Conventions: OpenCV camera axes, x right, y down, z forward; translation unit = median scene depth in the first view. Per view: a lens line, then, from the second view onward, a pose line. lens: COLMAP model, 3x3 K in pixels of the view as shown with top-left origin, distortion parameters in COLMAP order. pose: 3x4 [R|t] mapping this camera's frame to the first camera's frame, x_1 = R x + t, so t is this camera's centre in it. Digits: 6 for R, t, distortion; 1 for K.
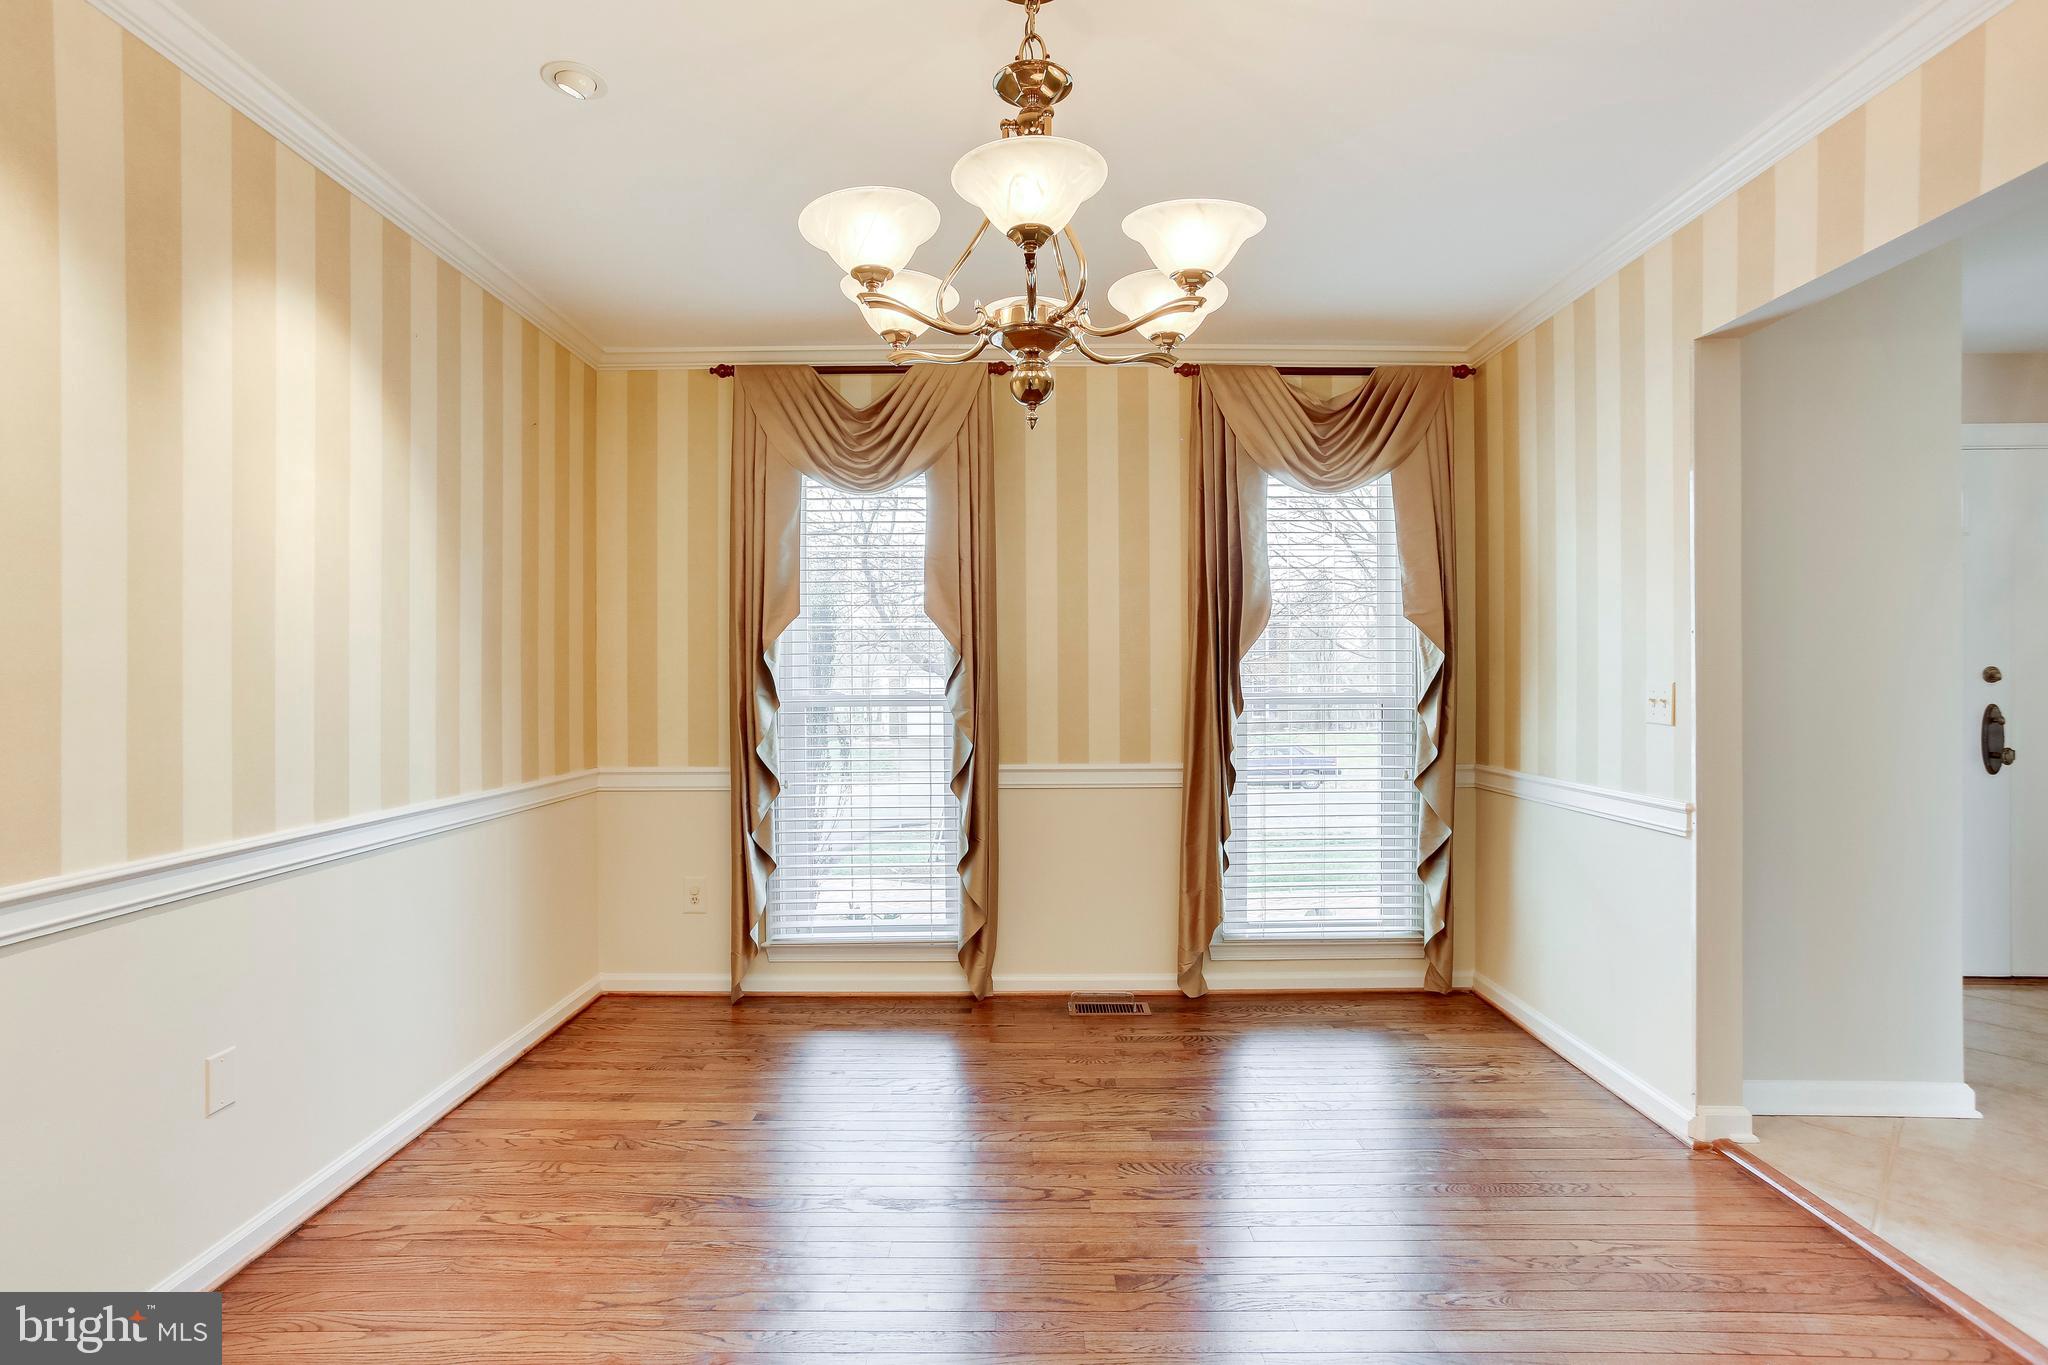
lens RADIAL K [[1000.9, 0, 1023.6], [0, 1000.9, 666.6], [0, 0, 1]] dist [-0.062892, 0.048479]
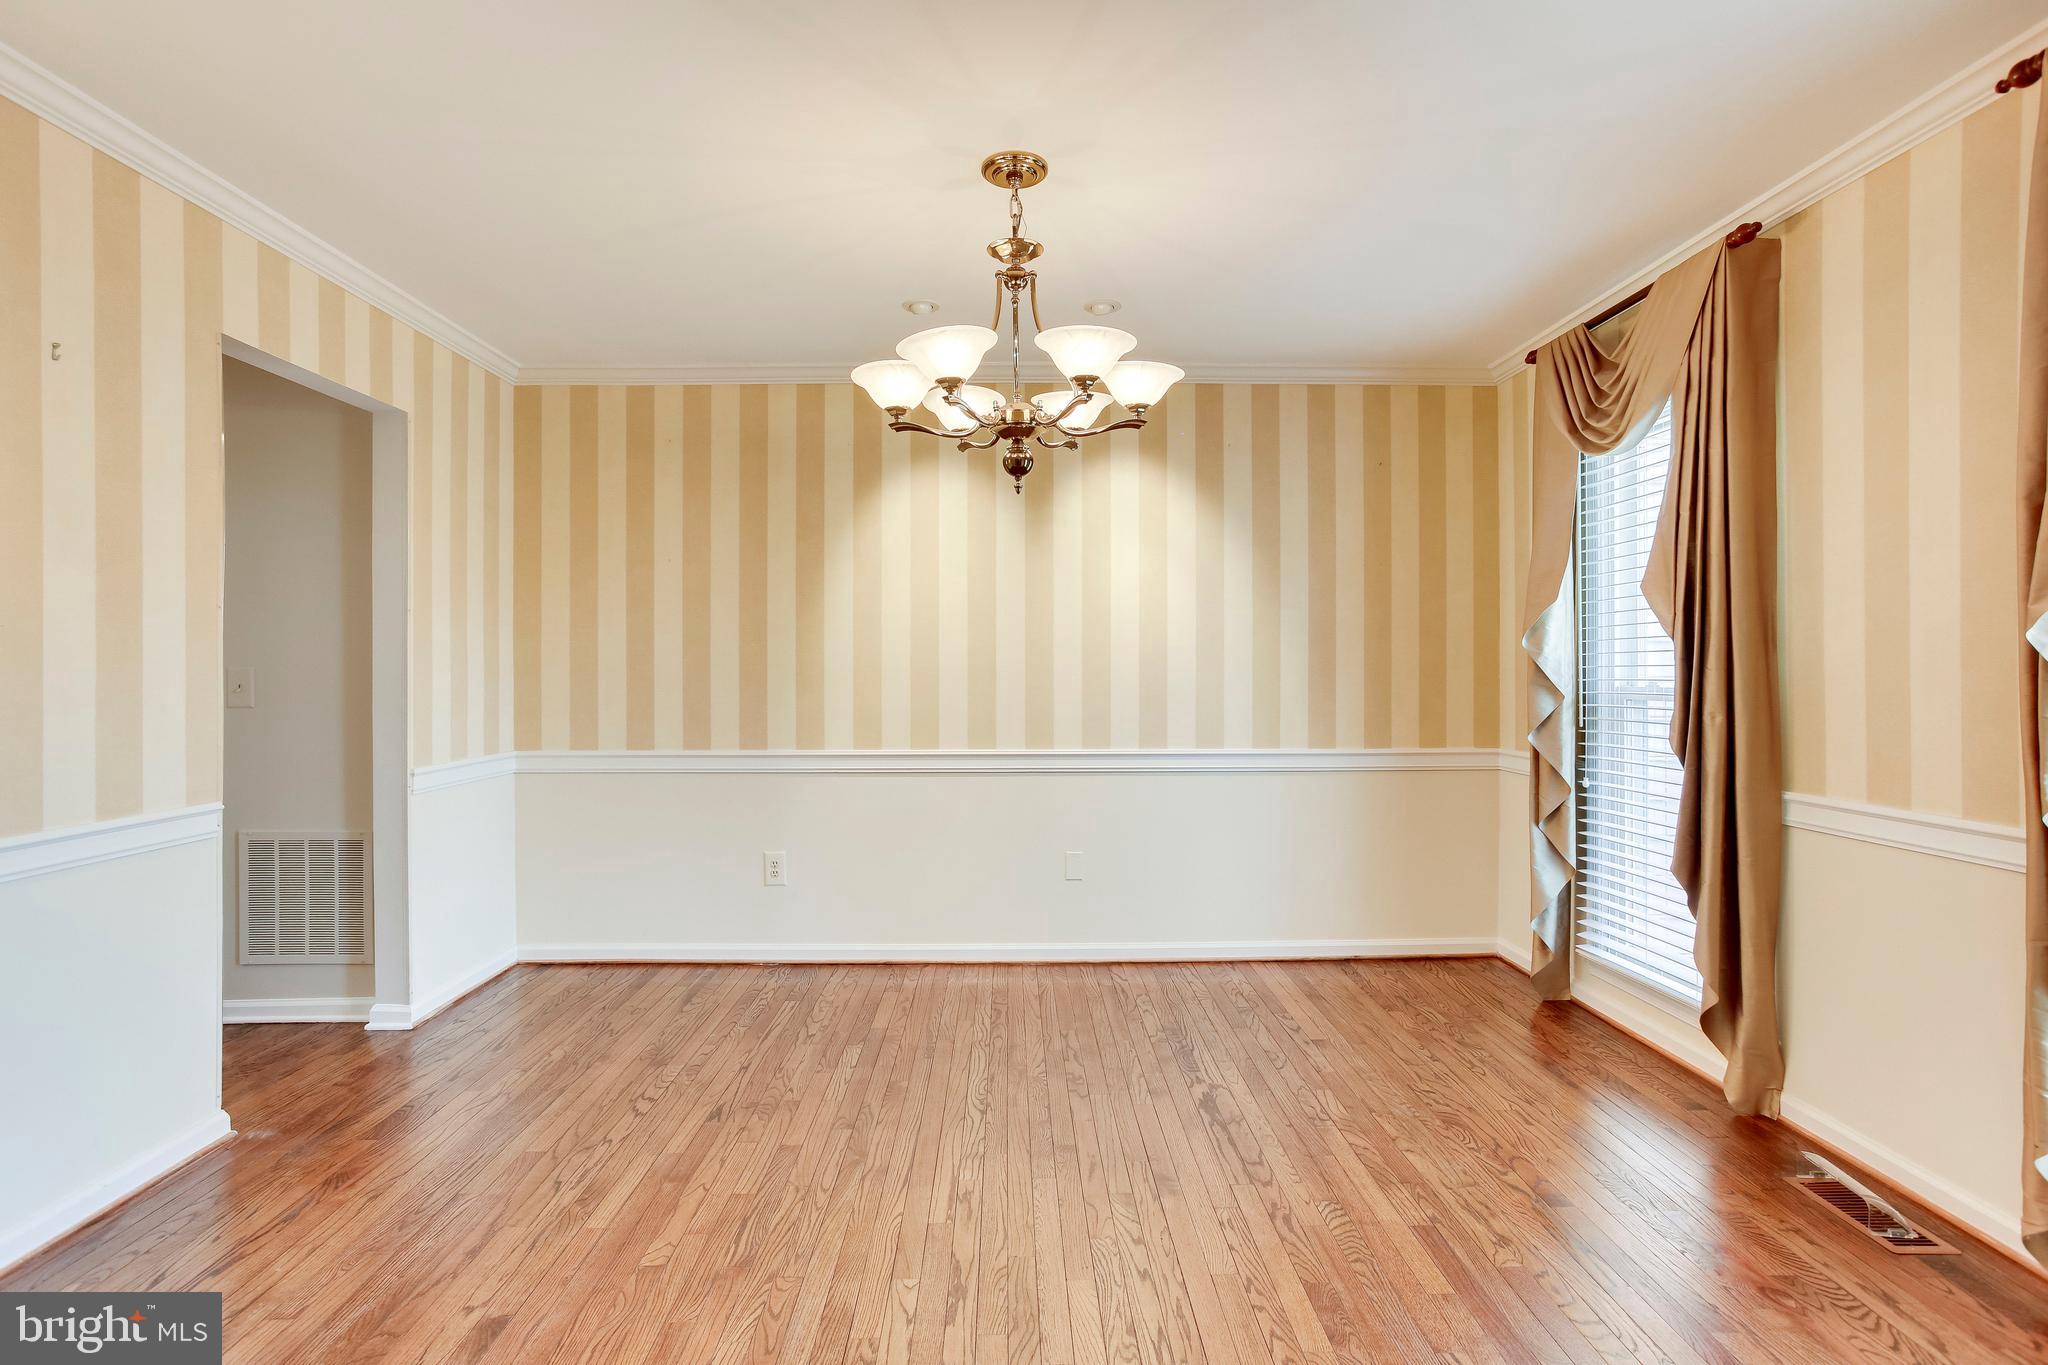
lens RADIAL K [[1000.9, 0, 1023.6], [0, 1000.9, 666.6], [0, 0, 1]] dist [-0.062892, 0.048479]
pose [[0.015108, 0.003496, -0.999880, 0.849116], [0.011928, 0.999922, 0.003676, 0.001235], [0.999815, -0.011983, 0.015066, 0.597013]]
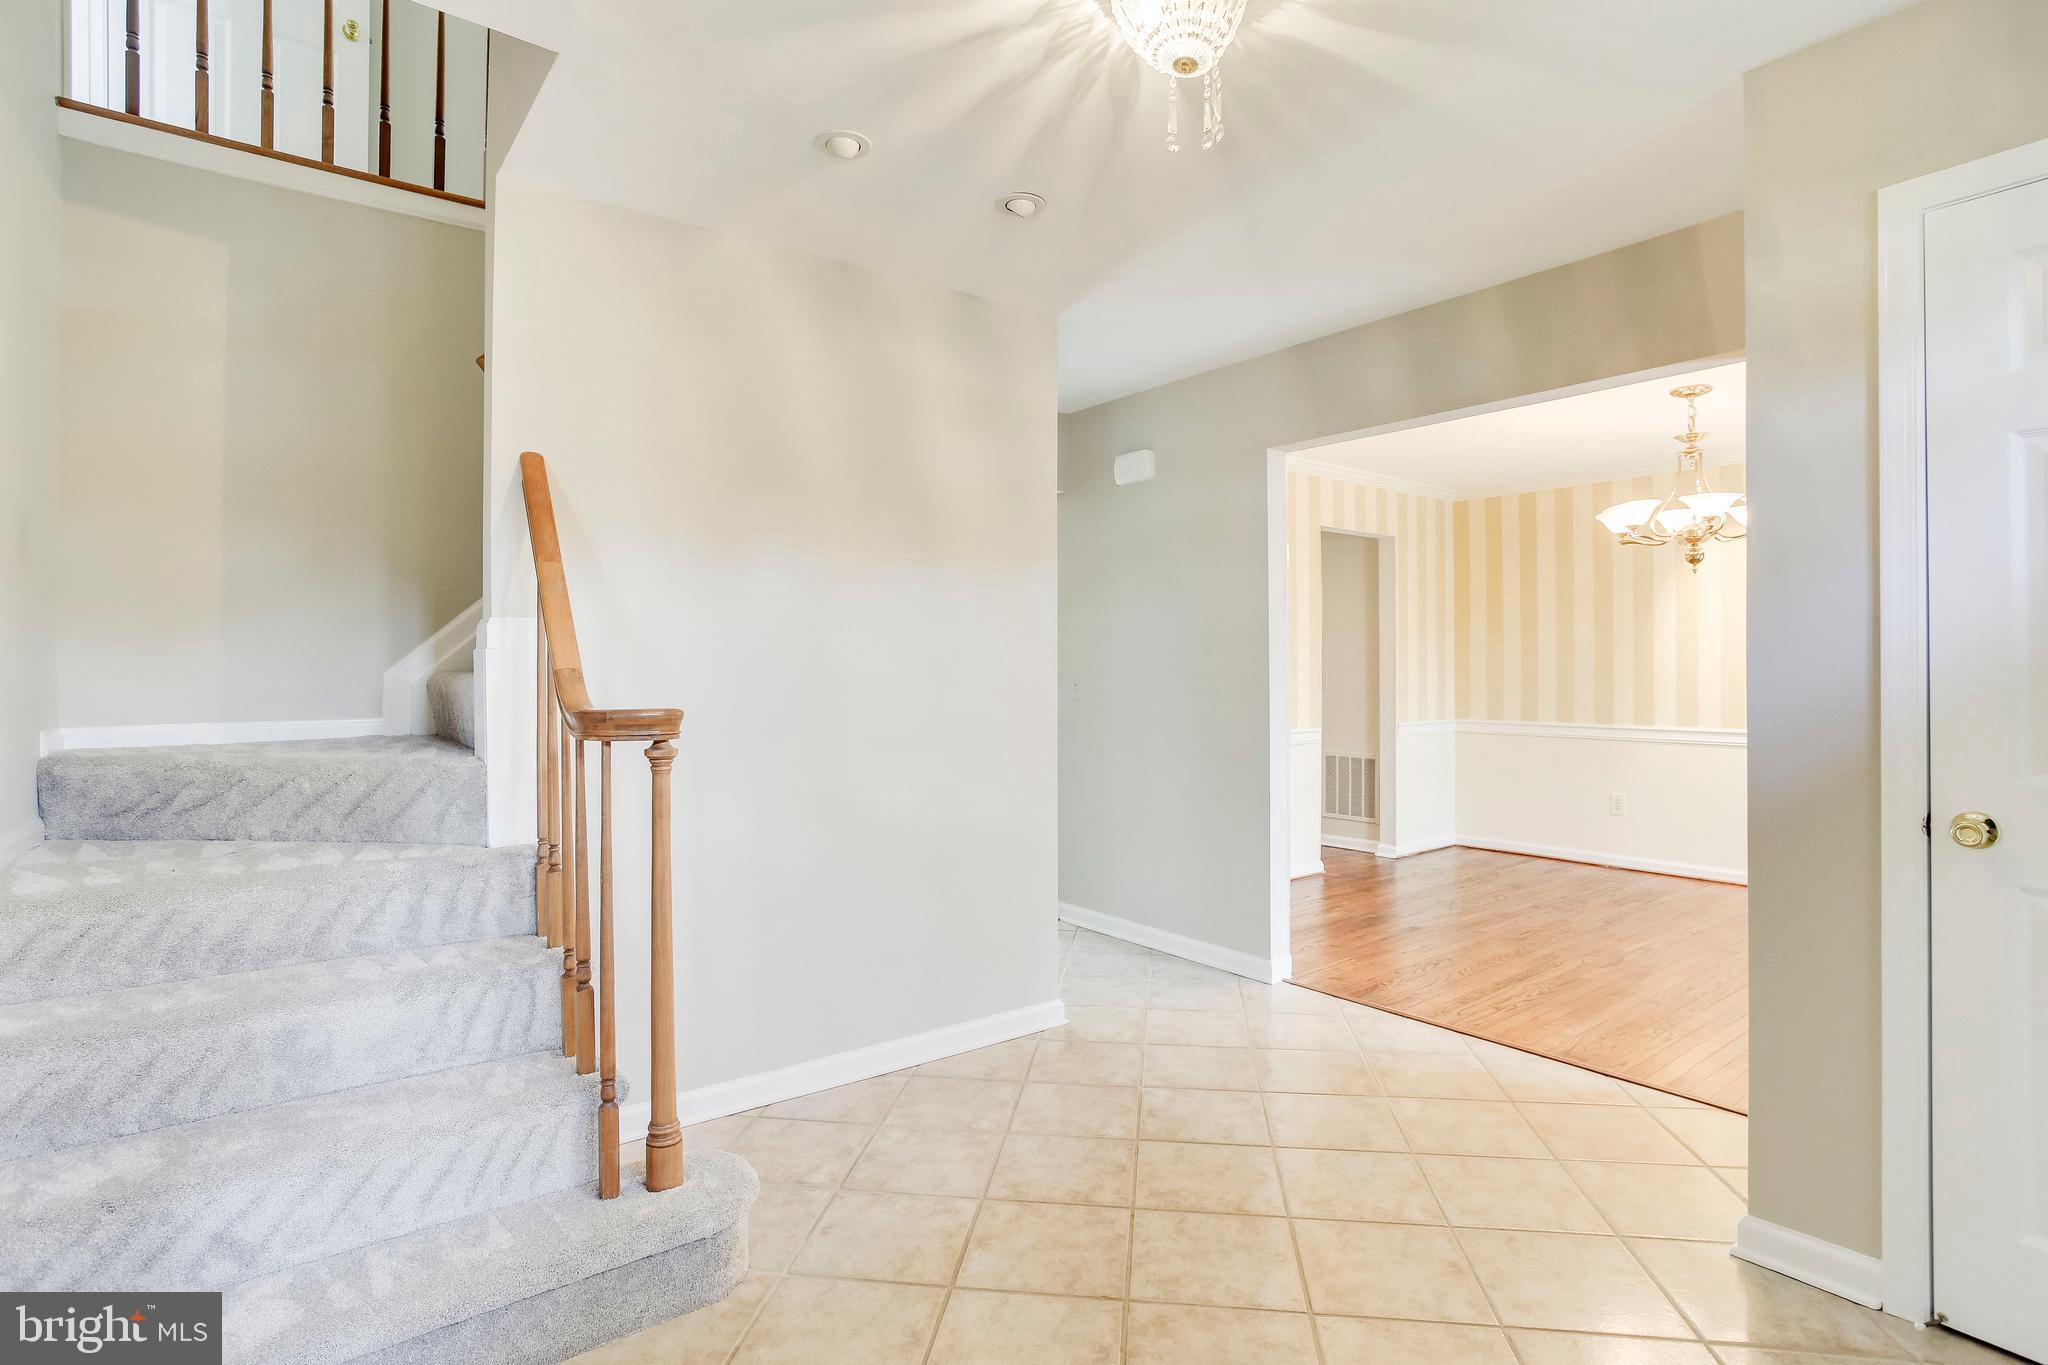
lens RADIAL K [[1000.9, 0, 1023.6], [0, 1000.9, 666.6], [0, 0, 1]] dist [-0.062892, 0.048479]
pose [[-0.797119, 0.003458, -0.603813, 1.755434], [0.010845, 0.999904, -0.008589, 0.000396], [0.603725, -0.013395, -0.797080, 1.204110]]
